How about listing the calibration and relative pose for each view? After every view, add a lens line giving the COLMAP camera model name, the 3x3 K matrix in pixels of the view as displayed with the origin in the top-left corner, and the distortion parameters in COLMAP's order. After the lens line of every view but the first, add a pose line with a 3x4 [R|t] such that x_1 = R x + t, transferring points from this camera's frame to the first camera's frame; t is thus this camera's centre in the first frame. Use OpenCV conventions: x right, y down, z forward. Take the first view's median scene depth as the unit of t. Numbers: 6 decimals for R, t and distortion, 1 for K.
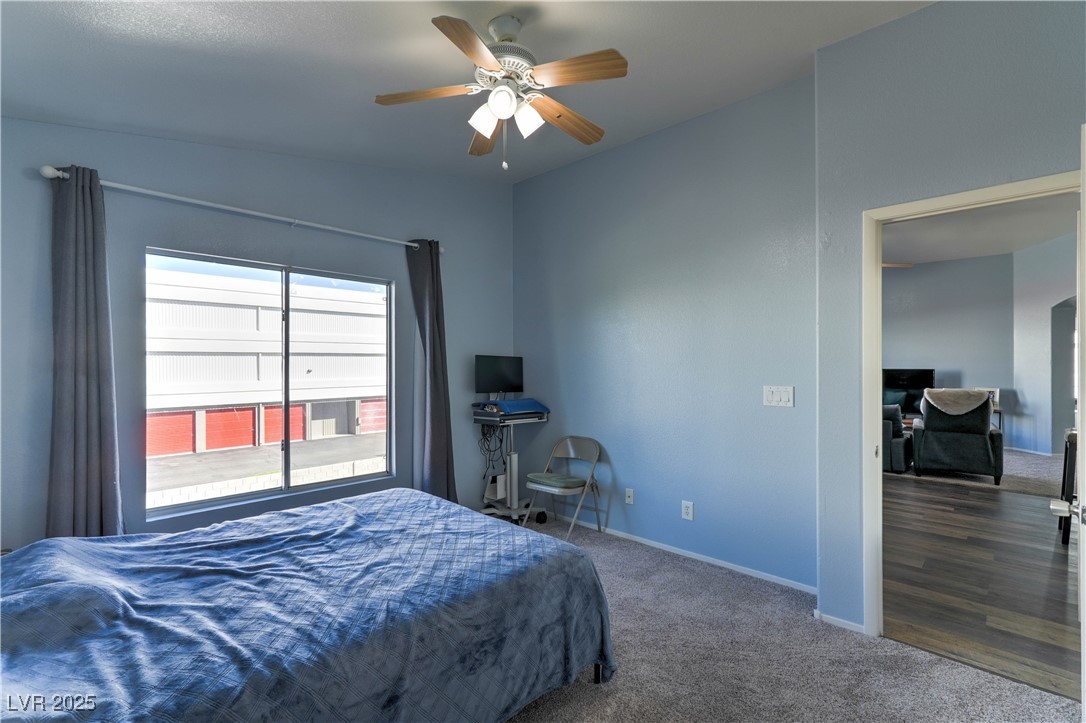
lens RADIAL K [[496.4, 0, 536.3], [0, 496.4, 369.8], [0, 0, 1]] dist [0.003377, 0.000138]
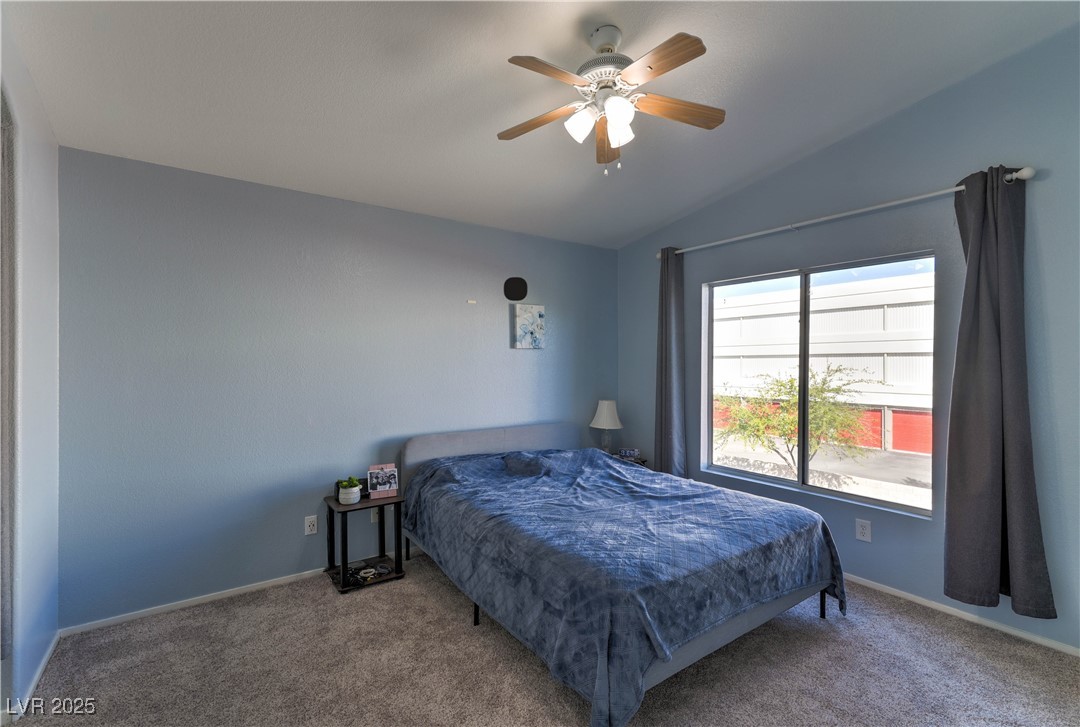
lens RADIAL K [[493.7, 0, 541.0], [0, 493.7, 363.0], [0, 0, 1]] dist [0.003377, 0.000138]
pose [[-0.167252, 0.002979, -0.985910, 0.620394], [-0.011977, 0.999916, 0.005053, -0.014968], [0.985841, 0.012654, -0.167202, 0.638078]]
